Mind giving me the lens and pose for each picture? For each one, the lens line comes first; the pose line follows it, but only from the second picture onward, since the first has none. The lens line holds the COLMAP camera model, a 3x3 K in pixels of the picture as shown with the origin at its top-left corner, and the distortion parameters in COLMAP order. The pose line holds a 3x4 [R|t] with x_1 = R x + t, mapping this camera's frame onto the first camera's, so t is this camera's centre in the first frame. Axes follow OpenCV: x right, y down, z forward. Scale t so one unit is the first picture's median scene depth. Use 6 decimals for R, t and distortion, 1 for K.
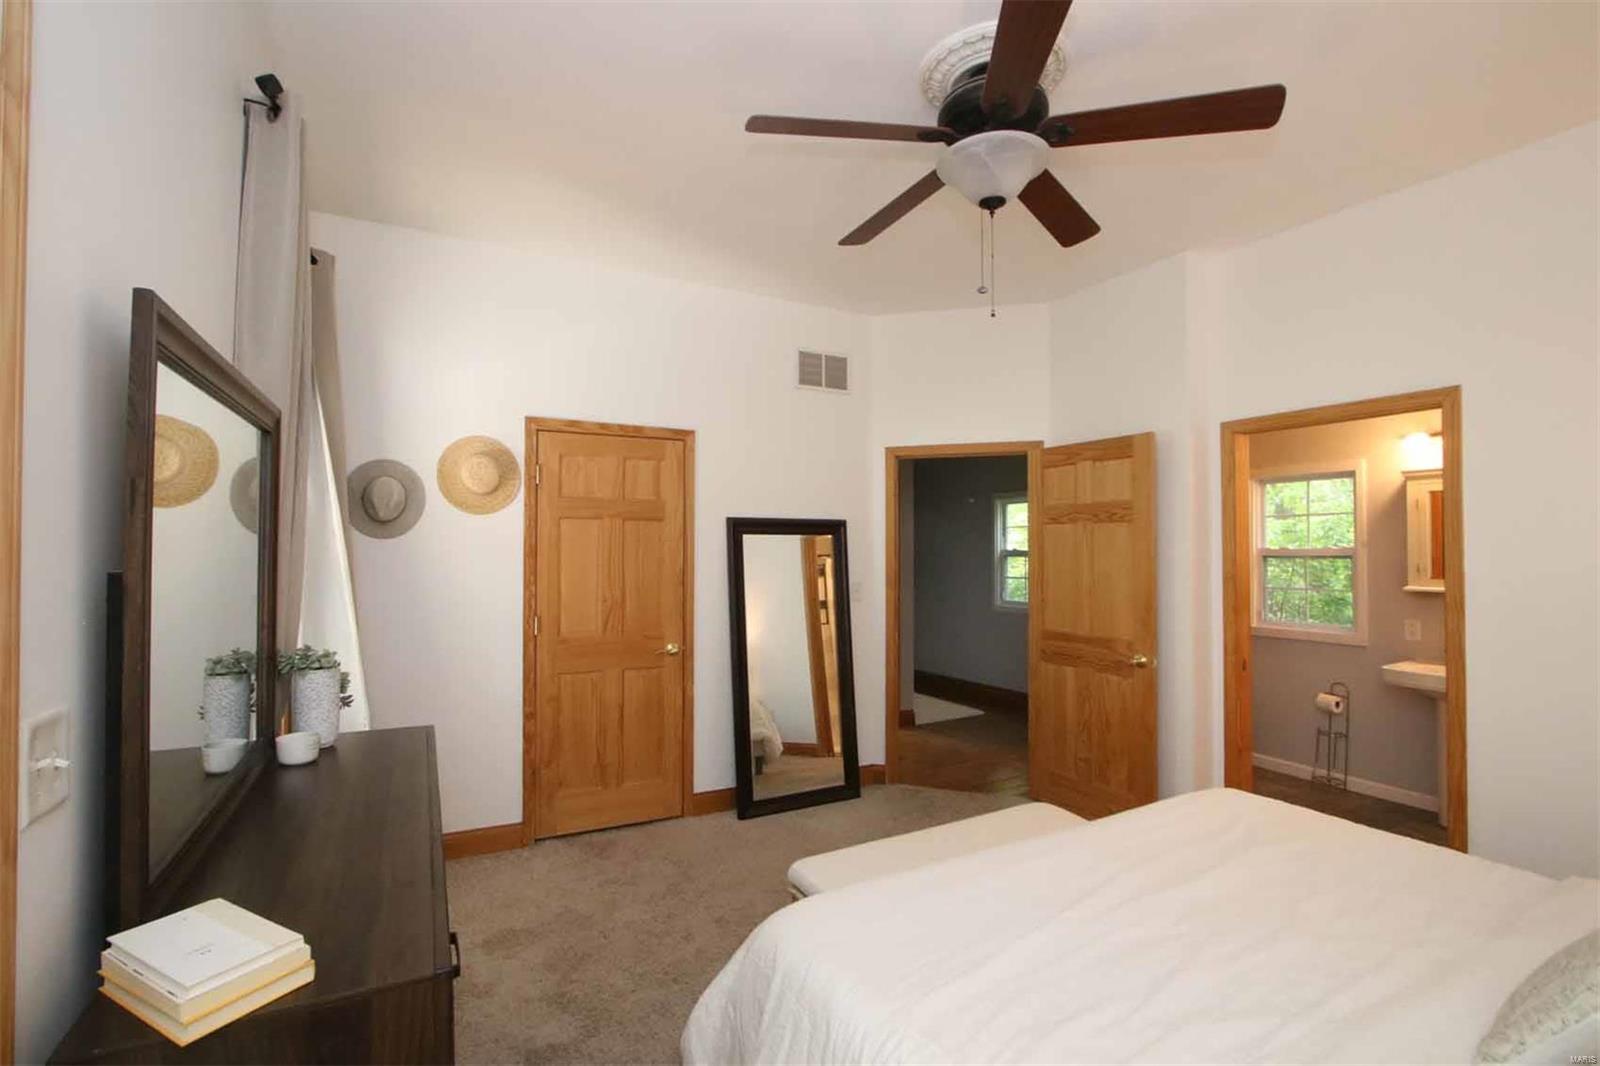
lens RADIAL K [[720.8, 0, 782.7], [0, 720.8, 533.0], [0, 0, 1]] dist [-0.013817, 0.000493]
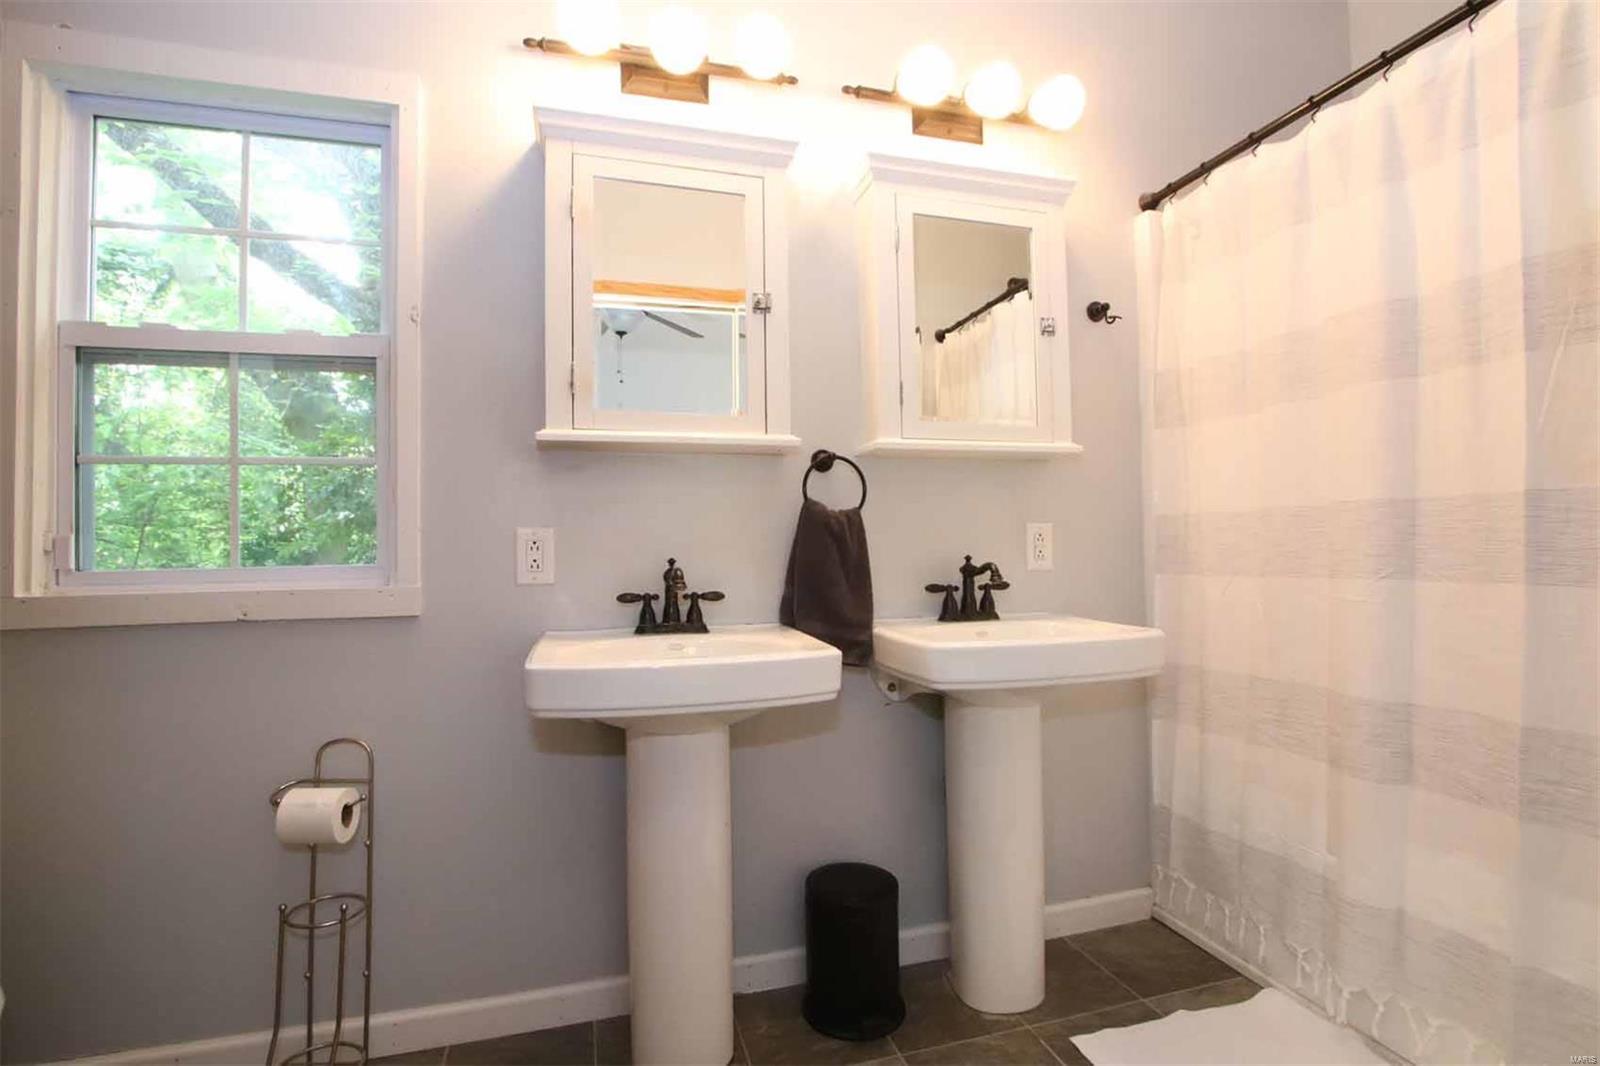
lens RADIAL K [[720.8, 0, 782.7], [0, 720.8, 533.0], [0, 0, 1]] dist [-0.013817, 0.000493]
pose [[0.204536, 0.020059, 0.978654, 0.505079], [-0.002316, 0.999797, -0.020008, 0.123184], [-0.978856, 0.001825, 0.204541, 0.745079]]
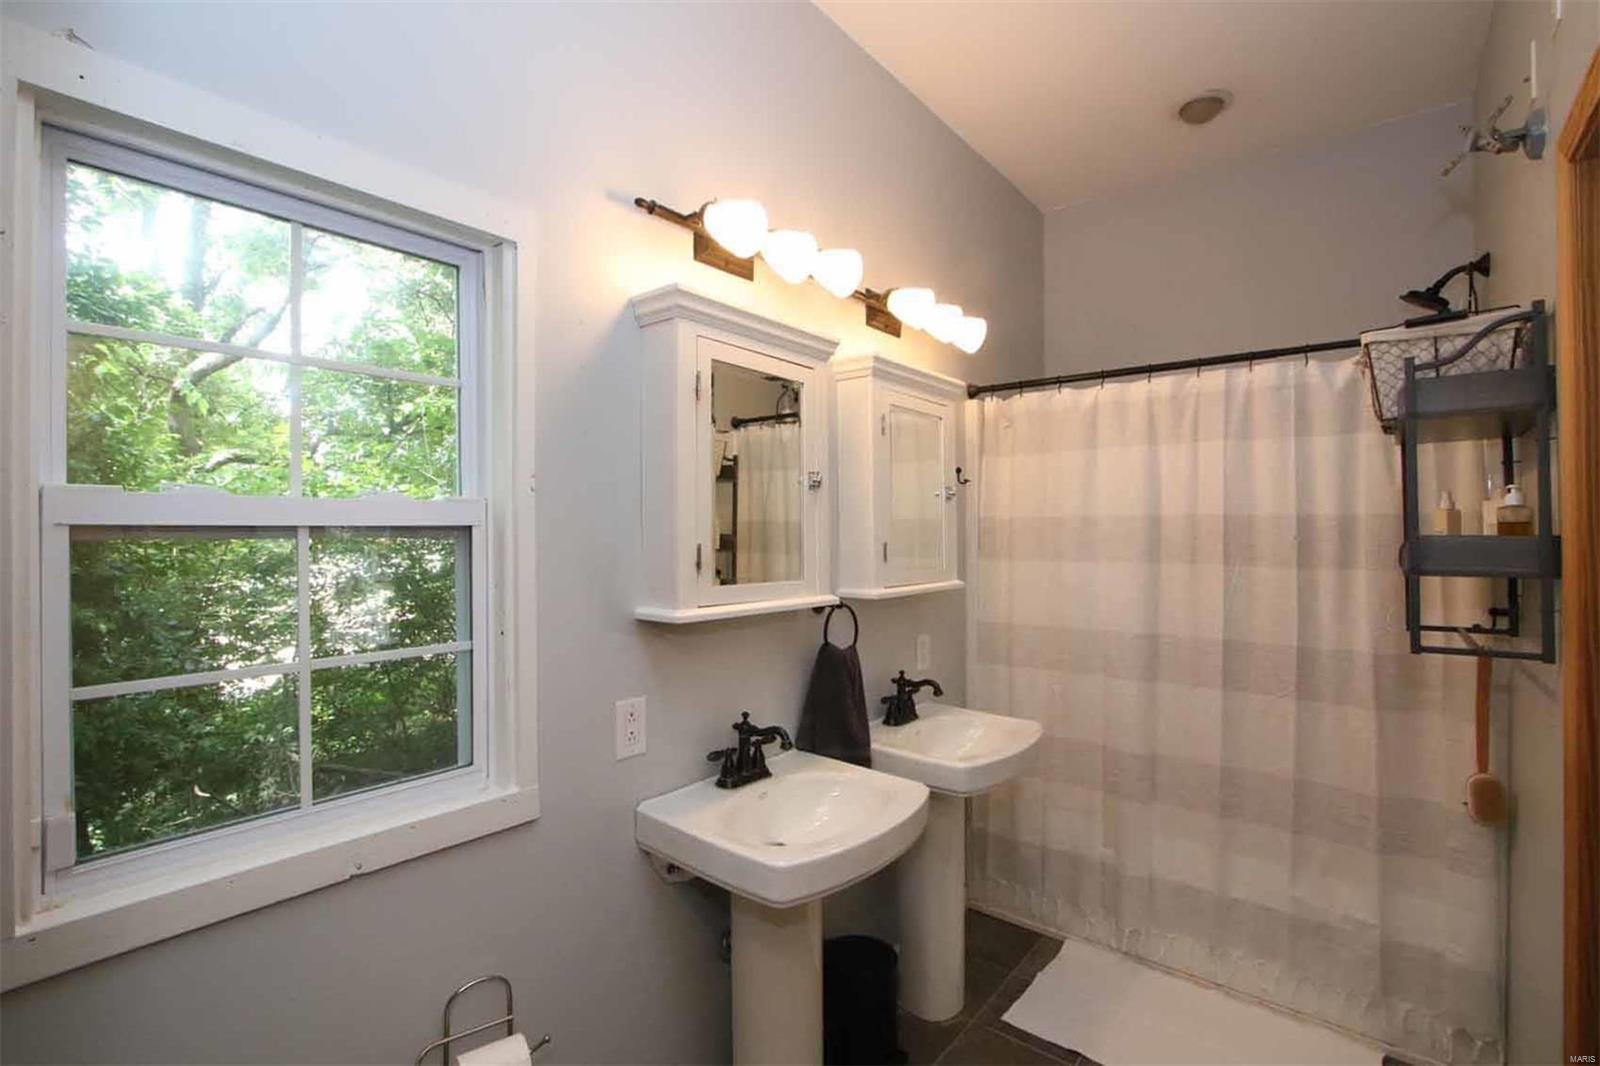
lens RADIAL K [[720.8, 0, 782.7], [0, 720.8, 533.0], [0, 0, 1]] dist [-0.013817, 0.000493]
pose [[-0.383622, 0.005721, 0.923472, 0.476423], [-0.014689, 0.999817, -0.012296, 0.035407], [-0.923373, -0.018282, -0.383468, 1.008537]]
